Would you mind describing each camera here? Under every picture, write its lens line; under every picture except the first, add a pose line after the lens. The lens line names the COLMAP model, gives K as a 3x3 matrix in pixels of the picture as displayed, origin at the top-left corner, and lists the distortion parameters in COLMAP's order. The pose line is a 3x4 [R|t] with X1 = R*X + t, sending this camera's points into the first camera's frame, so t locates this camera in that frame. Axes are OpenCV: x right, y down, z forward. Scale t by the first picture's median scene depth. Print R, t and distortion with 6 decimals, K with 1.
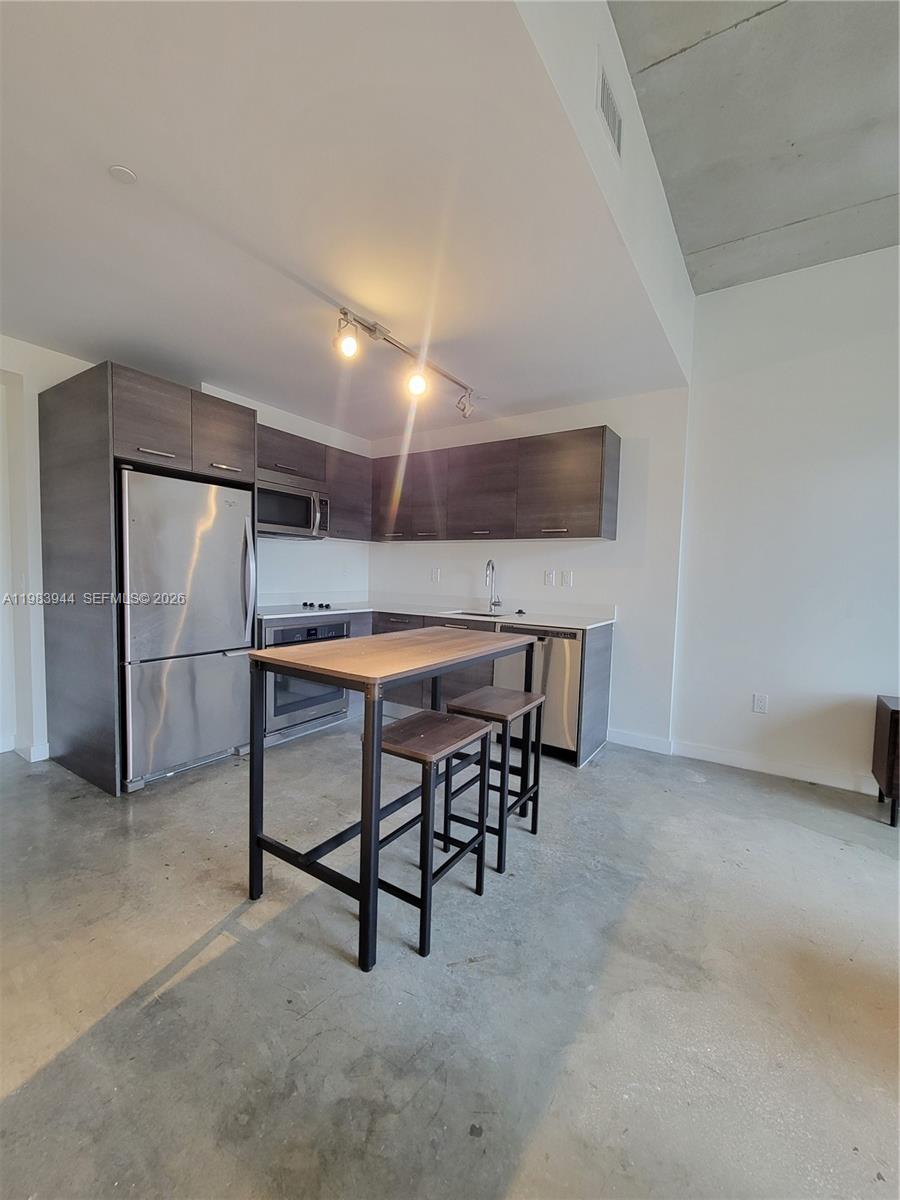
lens RADIAL K [[492.0, 0, 443.7], [0, 492.0, 603.7], [0, 0, 1]] dist [0.000931, -0.002067]
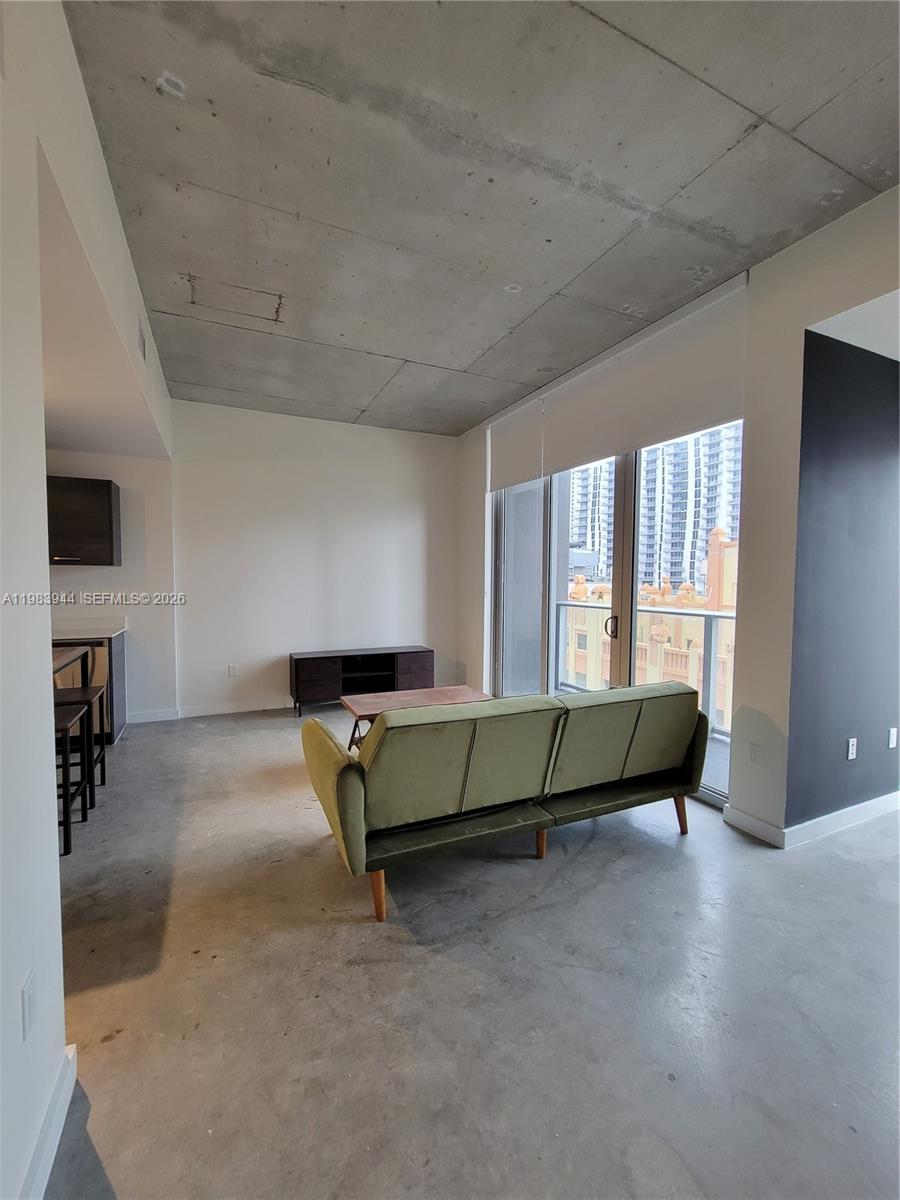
lens RADIAL K [[492.0, 0, 443.3], [0, 492.0, 602.5], [0, 0, 1]] dist [0.000931, -0.002067]
pose [[0.524309, -0.063648, 0.849146, -0.373273], [0.062083, 0.997406, 0.036428, -0.036034], [-0.849262, 0.033618, 0.526900, -0.468330]]
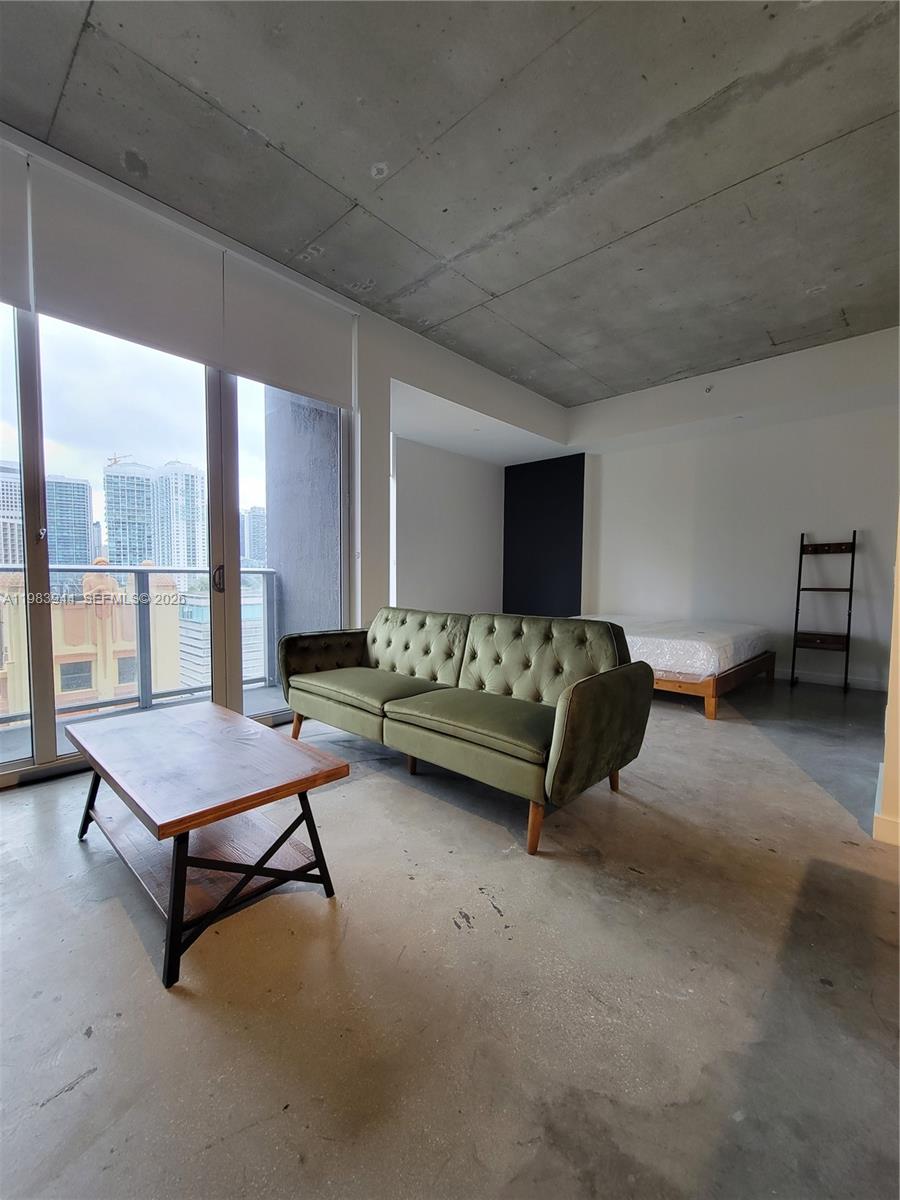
lens RADIAL K [[492.0, 0, 442.0], [0, 492.0, 603.3], [0, 0, 1]] dist [0.000931, -0.002067]
pose [[-0.986393, -0.039441, 0.159605, 0.310177], [-0.019092, 0.991709, 0.127075, 0.008907], [-0.163294, 0.122299, -0.978968, 0.821533]]
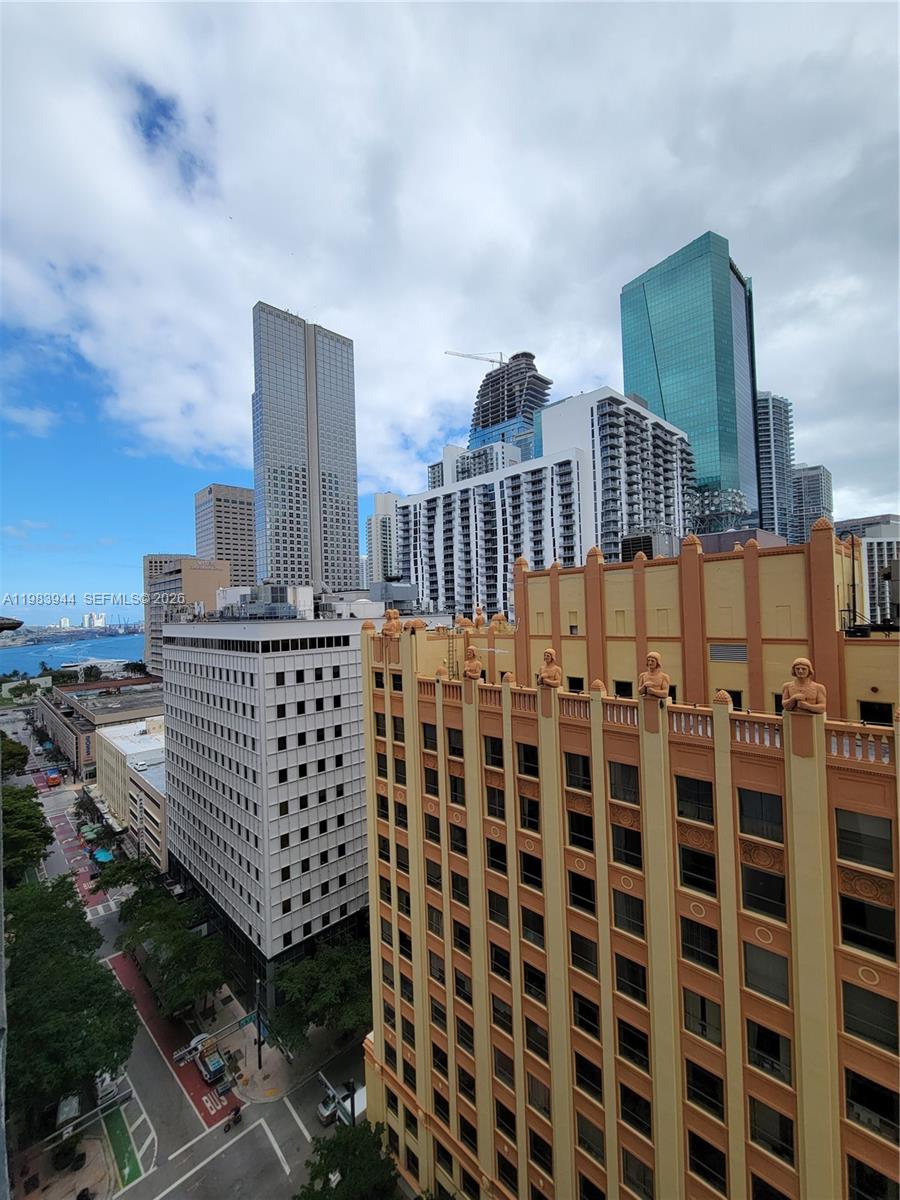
lens RADIAL K [[492.0, 0, 442.3], [0, 492.0, 604.3], [0, 0, 1]] dist [0.000931, -0.002067]
pose [[0.212094, -0.017697, 0.977089, 1.288884], [0.101163, 0.994862, -0.003941, -0.022713], [-0.971999, 0.099681, 0.212794, -0.475088]]
